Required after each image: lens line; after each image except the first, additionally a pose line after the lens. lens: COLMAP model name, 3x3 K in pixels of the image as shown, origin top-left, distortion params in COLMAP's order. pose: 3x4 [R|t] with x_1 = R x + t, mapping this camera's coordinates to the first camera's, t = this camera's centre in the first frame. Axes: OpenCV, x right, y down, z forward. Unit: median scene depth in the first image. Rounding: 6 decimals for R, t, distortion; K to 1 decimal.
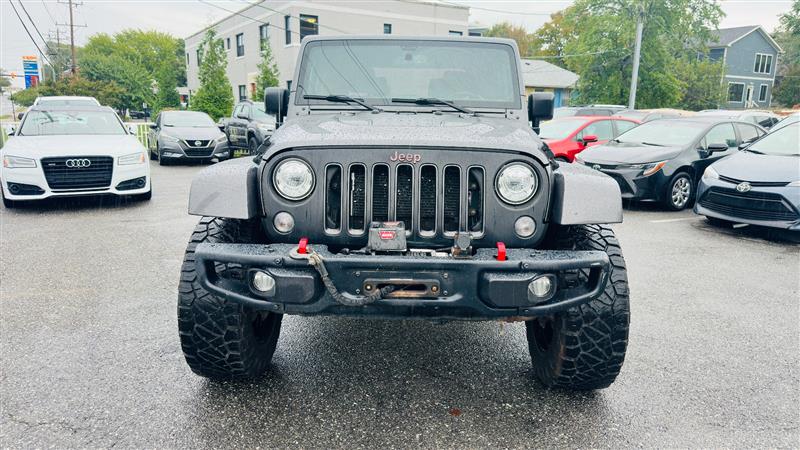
lens RADIAL K [[547.2, 0, 411.0], [0, 547.2, 225.2], [0, 0, 1]] dist [0.038389, -0.044908]
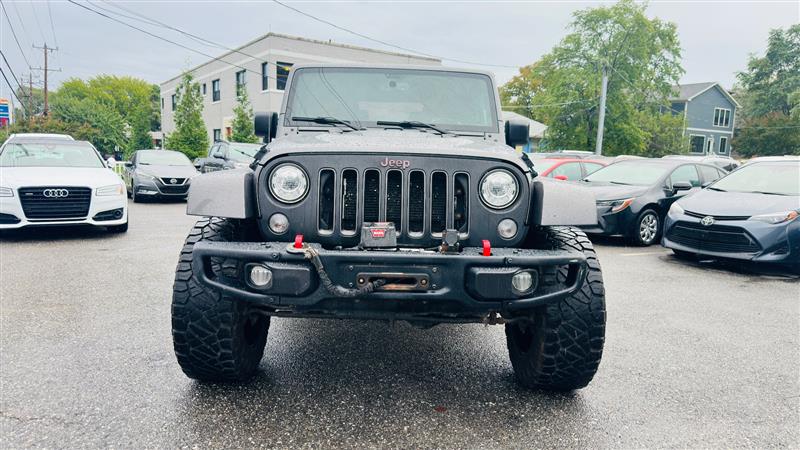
lens RADIAL K [[547.2, 0, 403.8], [0, 547.2, 232.8], [0, 0, 1]] dist [0.038389, -0.044908]
pose [[0.999260, 0.006675, 0.037877, -0.023575], [-0.003939, 0.997407, -0.071859, 0.063984], [-0.038259, 0.071657, 0.996695, -0.037615]]
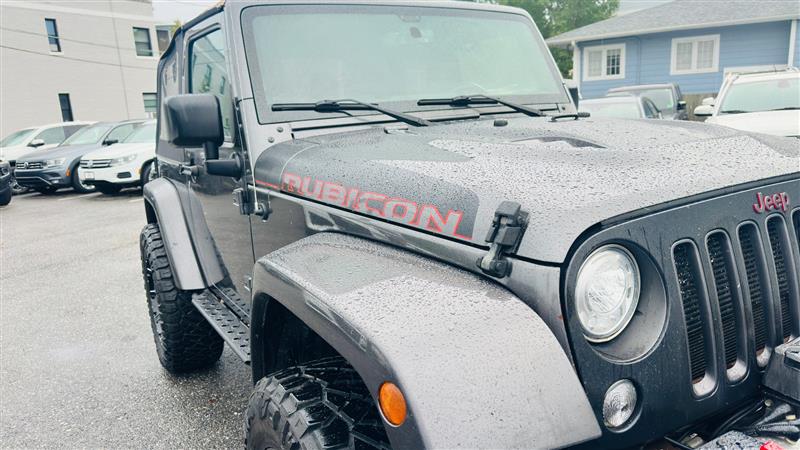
lens RADIAL K [[547.2, 0, 424.7], [0, 547.2, 223.4], [0, 0, 1]] dist [0.038389, -0.044908]
pose [[0.848276, -0.179091, 0.498351, -0.391742], [0.180241, 0.982533, 0.046289, -0.133606], [-0.497936, 0.050557, 0.865739, 0.518223]]
